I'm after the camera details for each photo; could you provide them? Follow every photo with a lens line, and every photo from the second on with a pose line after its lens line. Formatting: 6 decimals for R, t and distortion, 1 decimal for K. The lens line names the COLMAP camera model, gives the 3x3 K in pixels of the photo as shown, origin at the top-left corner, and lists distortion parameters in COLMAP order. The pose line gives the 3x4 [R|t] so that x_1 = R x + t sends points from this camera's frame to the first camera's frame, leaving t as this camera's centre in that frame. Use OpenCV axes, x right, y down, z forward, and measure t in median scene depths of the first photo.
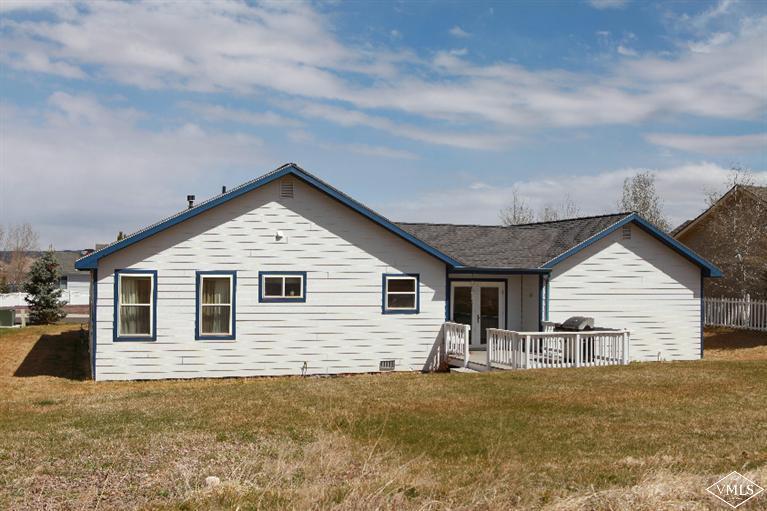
lens RADIAL K [[735.3, 0, 368.1], [0, 735.3, 226.2], [0, 0, 1]] dist [-0.019697, 0.000000]
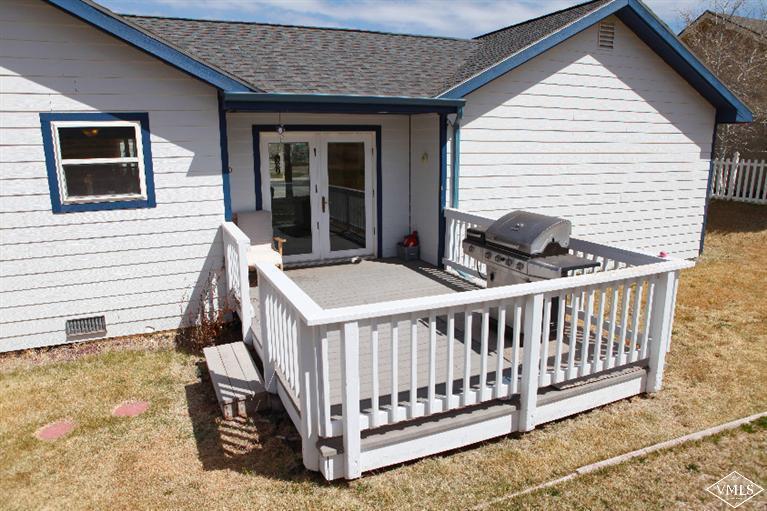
lens RADIAL K [[505.2, 0, 370.7], [0, 505.2, 246.4], [0, 0, 1]] dist [-0.067902, 0.010357]
pose [[0.998412, -0.030115, 0.047613, 0.179142], [0.016312, 0.963463, 0.267346, 0.064594], [-0.053925, -0.266144, 0.962424, 0.700792]]
